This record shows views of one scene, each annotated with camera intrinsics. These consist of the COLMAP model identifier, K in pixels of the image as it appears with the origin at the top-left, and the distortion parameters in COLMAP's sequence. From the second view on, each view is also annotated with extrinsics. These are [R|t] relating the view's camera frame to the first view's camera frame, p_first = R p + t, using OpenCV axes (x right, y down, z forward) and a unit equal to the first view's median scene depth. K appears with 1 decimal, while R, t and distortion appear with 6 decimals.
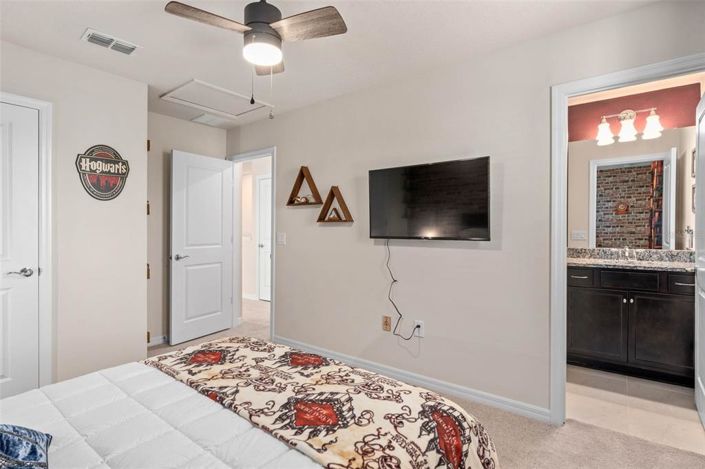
lens RADIAL K [[363.4, 0, 353.4], [0, 363.4, 232.7], [0, 0, 1]] dist [0.004393, -0.000091]
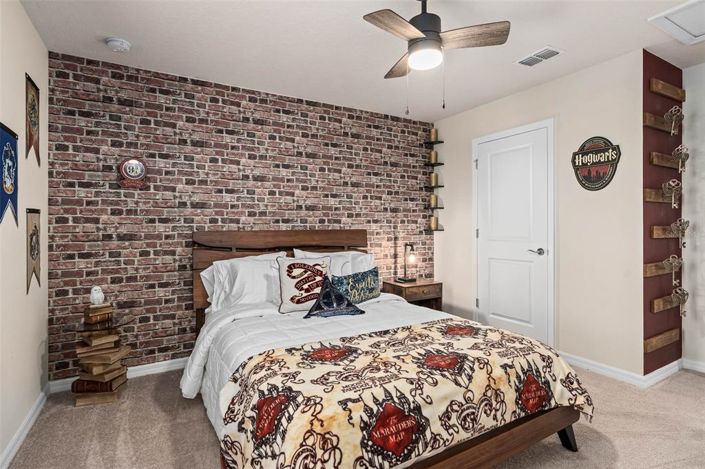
lens RADIAL K [[363.4, 0, 352.3], [0, 363.4, 224.8], [0, 0, 1]] dist [0.004393, -0.000091]
pose [[-0.399907, 0.008603, -0.916515, 0.845872], [0.003299, 0.999963, 0.007947, -0.003076], [0.916550, 0.000154, -0.399921, 1.228375]]
